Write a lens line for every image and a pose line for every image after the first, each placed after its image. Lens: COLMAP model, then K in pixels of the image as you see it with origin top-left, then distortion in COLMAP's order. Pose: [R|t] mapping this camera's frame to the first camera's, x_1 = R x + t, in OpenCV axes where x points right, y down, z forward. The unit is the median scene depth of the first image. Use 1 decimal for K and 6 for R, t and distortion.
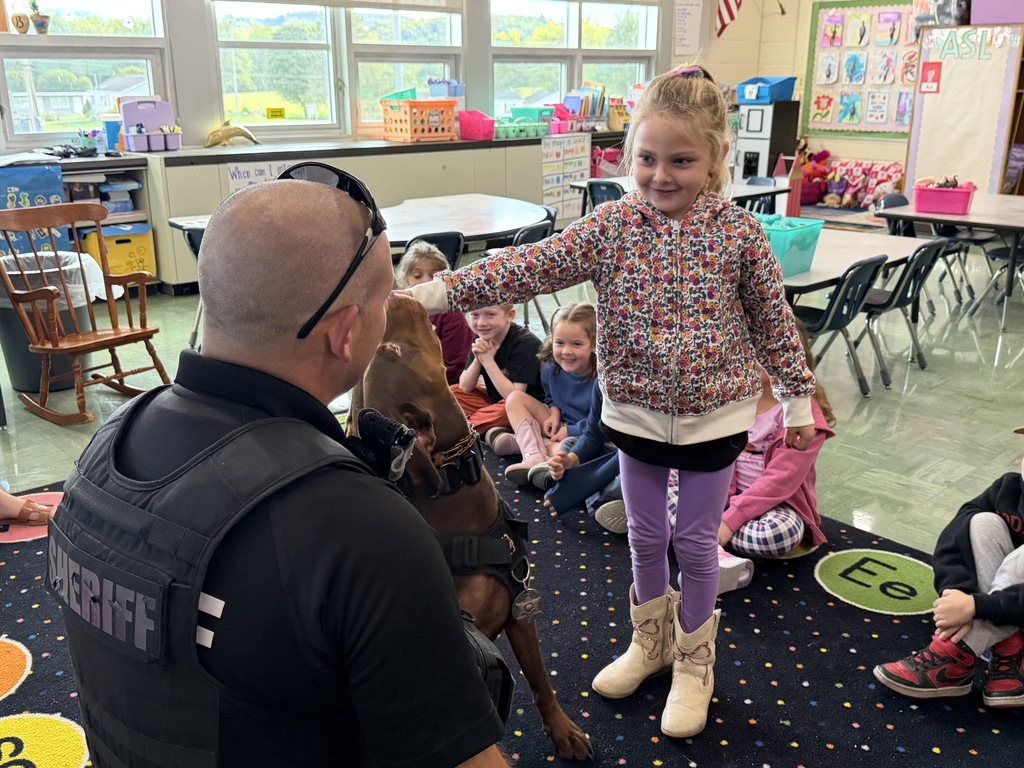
lens RADIAL K [[985.2, 0, 512.0], [0, 985.2, 384.0], [0, 0, 1]] dist [0.136651, -0.226236]
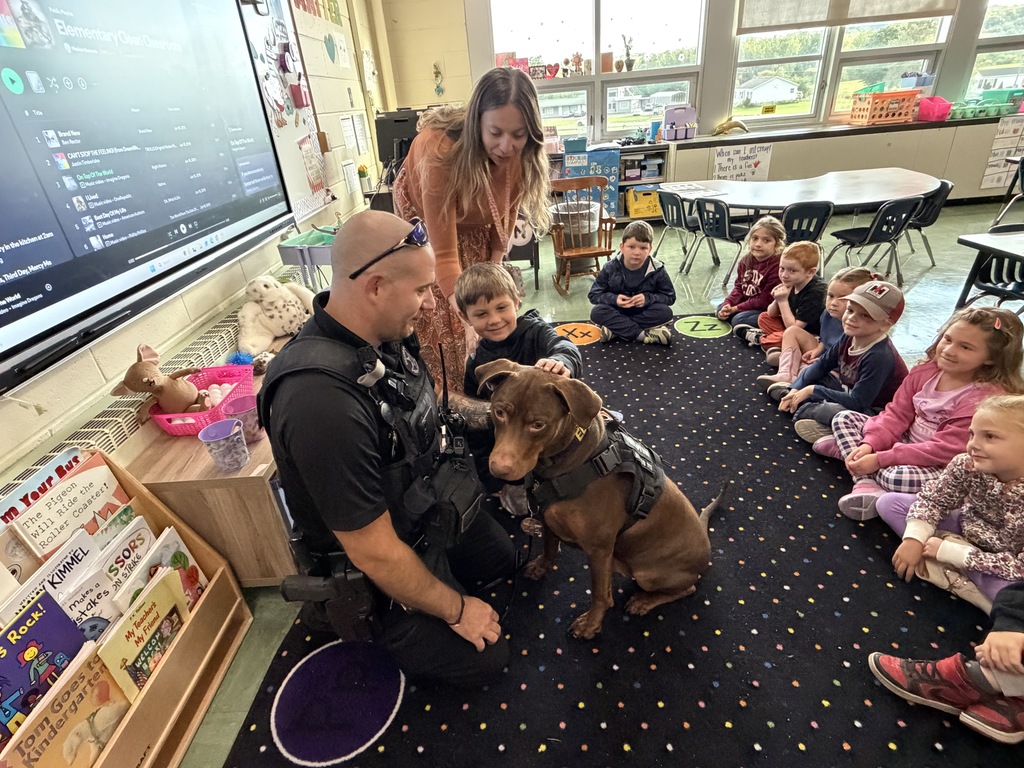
lens RADIAL K [[548.8, 0, 512.0], [0, 548.8, 384.0], [0, 0, 1]] dist [0.003472, 0.000528]
pose [[0.721377, 0.273110, -0.636417, 0.140115], [-0.131236, 0.956215, 0.261591, -0.038376], [0.679995, -0.105185, 0.725633, 0.077253]]
